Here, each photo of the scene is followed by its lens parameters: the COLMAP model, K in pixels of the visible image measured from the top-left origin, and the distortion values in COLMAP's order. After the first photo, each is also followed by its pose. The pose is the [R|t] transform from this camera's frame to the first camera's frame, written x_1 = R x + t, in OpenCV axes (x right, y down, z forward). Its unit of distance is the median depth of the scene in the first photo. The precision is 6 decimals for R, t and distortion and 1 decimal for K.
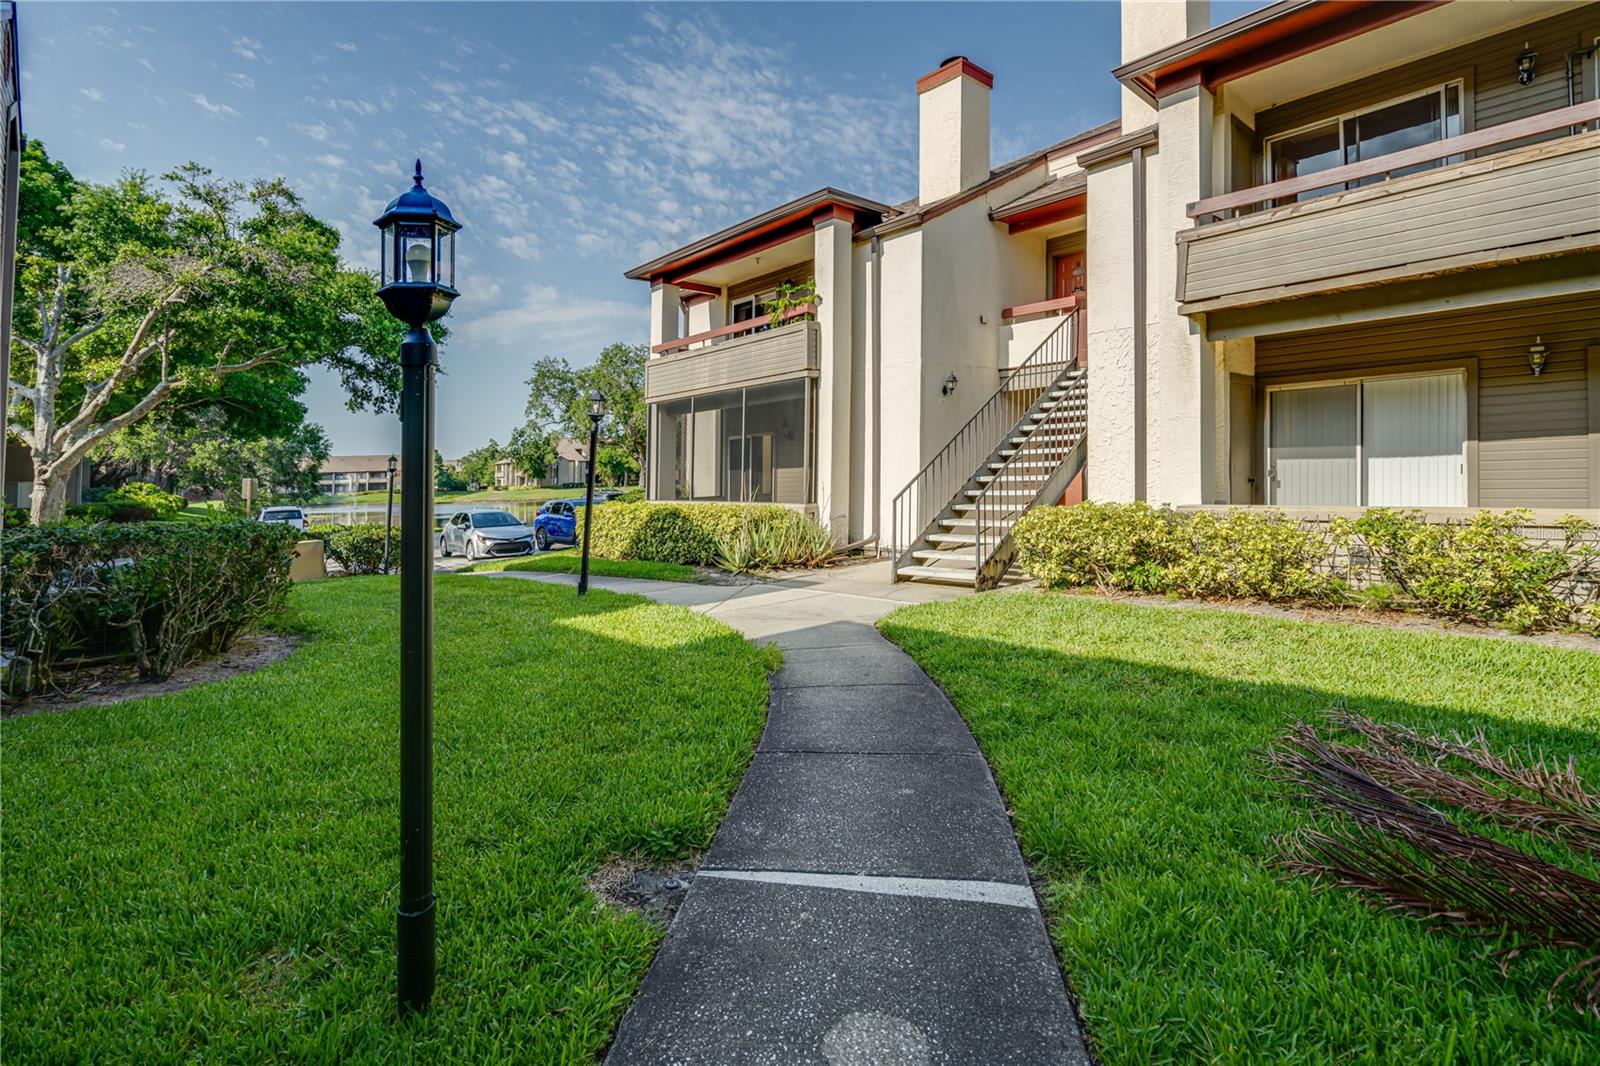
lens RADIAL K [[724.6, 0, 805.7], [0, 724.6, 517.0], [0, 0, 1]] dist [-0.011428, 0.000411]
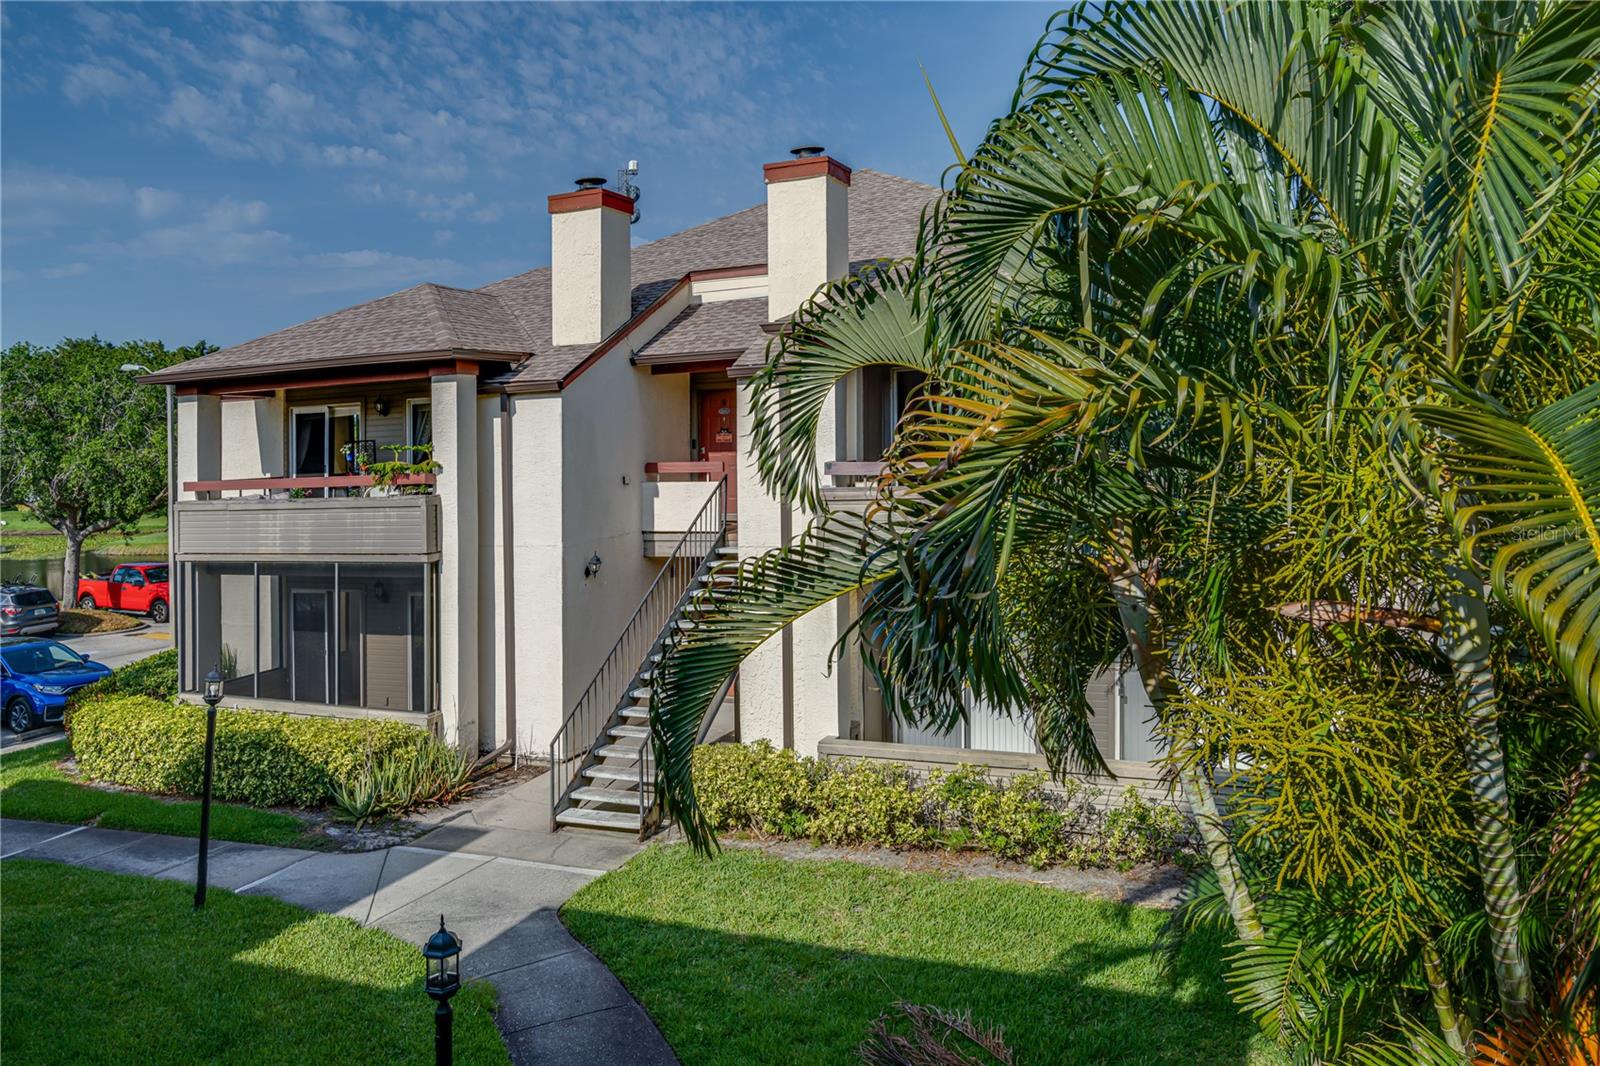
lens RADIAL K [[1075.2, 0, 802.0], [0, 1075.2, 534.4], [0, 0, 1]] dist [-0.024066, 0.004377]
pose [[0.902437, -0.015217, 0.430552, -0.138845], [0.007750, 0.999788, 0.019092, -0.244411], [-0.430751, -0.013892, 0.902364, -0.308018]]
